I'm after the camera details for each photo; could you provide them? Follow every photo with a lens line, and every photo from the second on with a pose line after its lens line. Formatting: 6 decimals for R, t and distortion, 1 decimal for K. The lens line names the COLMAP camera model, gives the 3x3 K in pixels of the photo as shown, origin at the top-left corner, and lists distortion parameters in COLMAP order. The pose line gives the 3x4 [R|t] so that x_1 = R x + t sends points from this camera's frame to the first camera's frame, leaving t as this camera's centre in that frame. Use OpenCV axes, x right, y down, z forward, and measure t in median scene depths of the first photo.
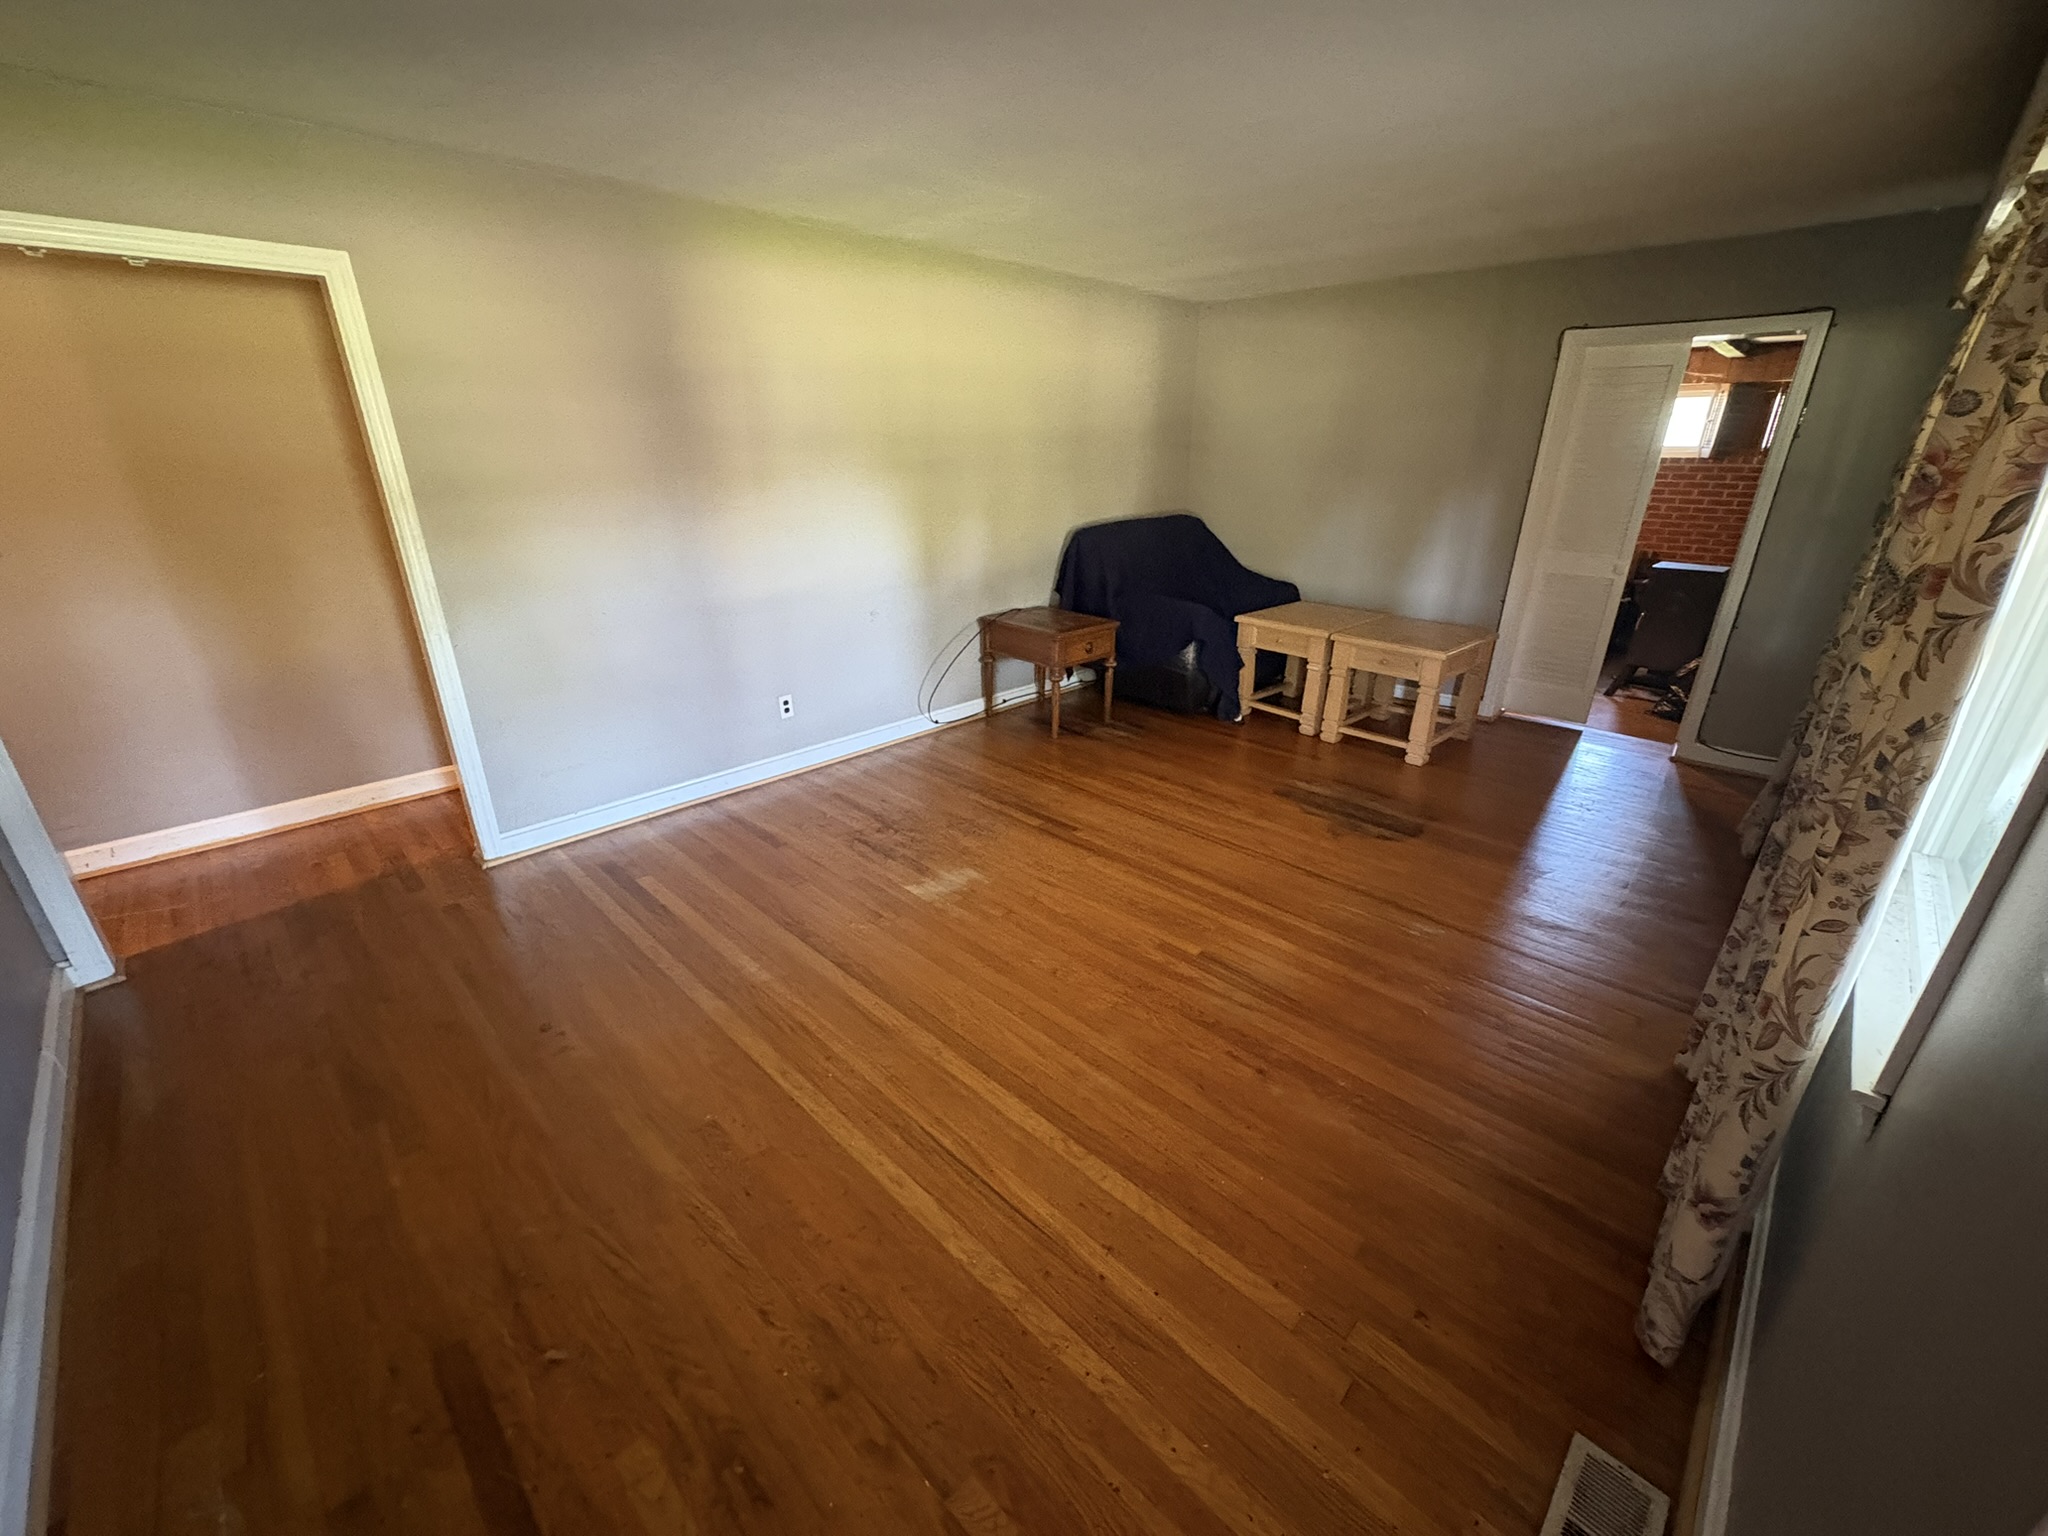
lens RADIAL K [[814.1, 0, 1024.0], [0, 814.1, 768.0], [0, 0, 1]] dist [-0.002540, -0.000208]
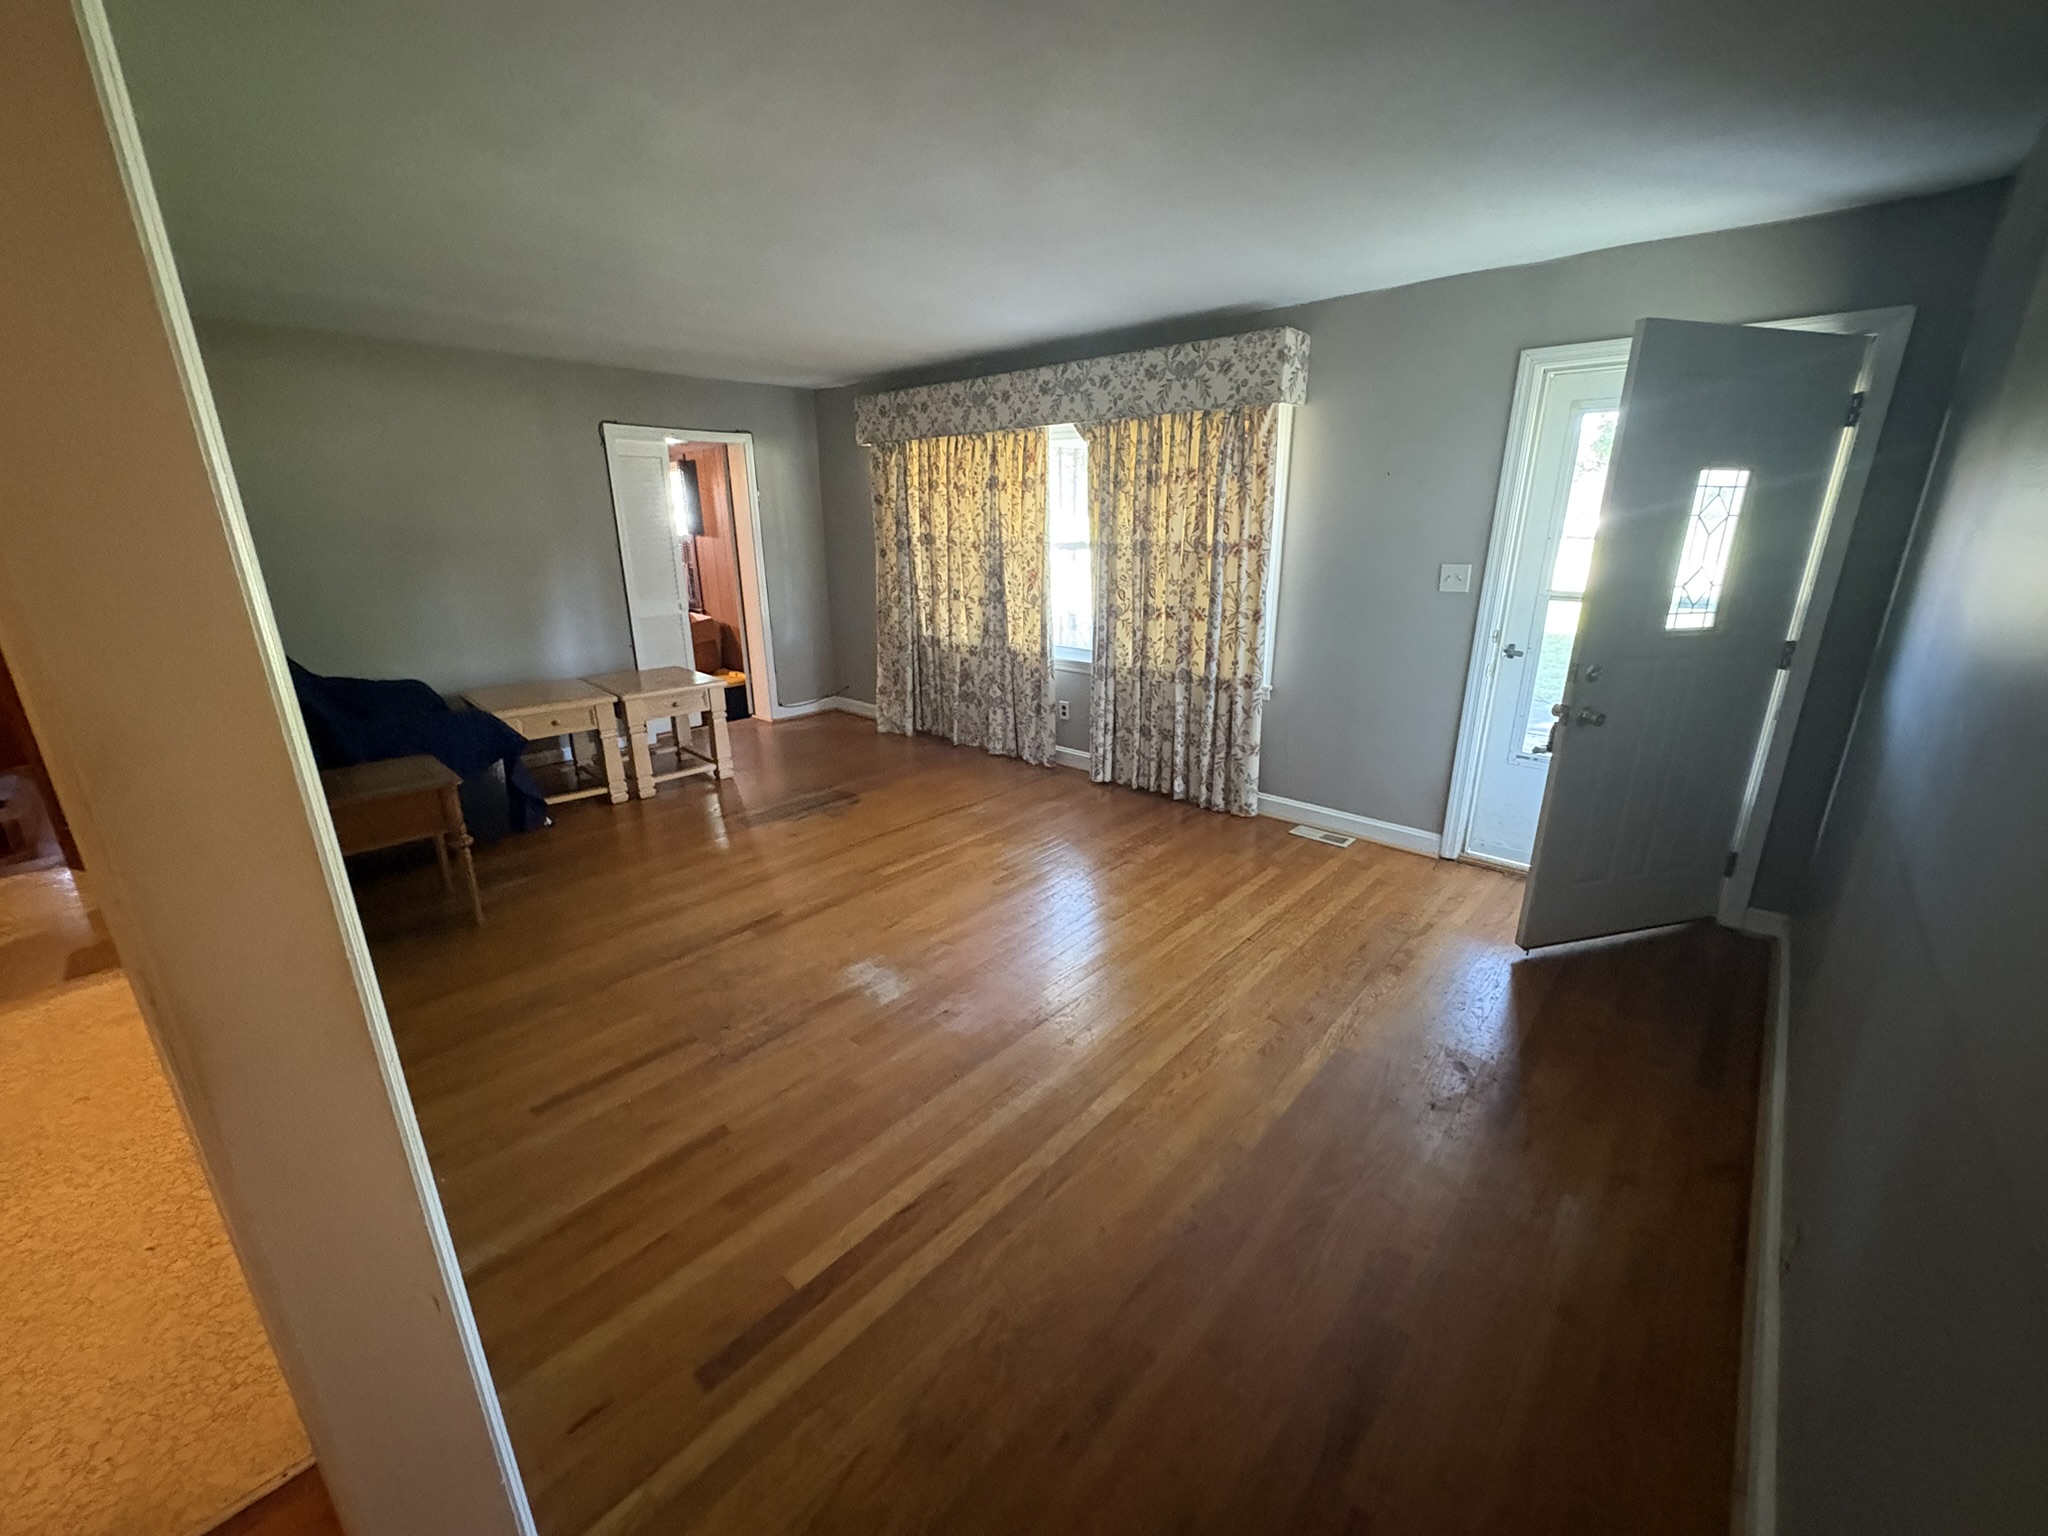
lens RADIAL K [[814.1, 0, 1024.0], [0, 814.1, 768.0], [0, 0, 1]] dist [-0.002540, -0.000208]
pose [[-0.031687, -0.300374, 0.953295, -0.769870], [0.380713, 0.878246, 0.289381, -0.229325], [-0.924150, 0.372101, 0.086528, 0.586775]]
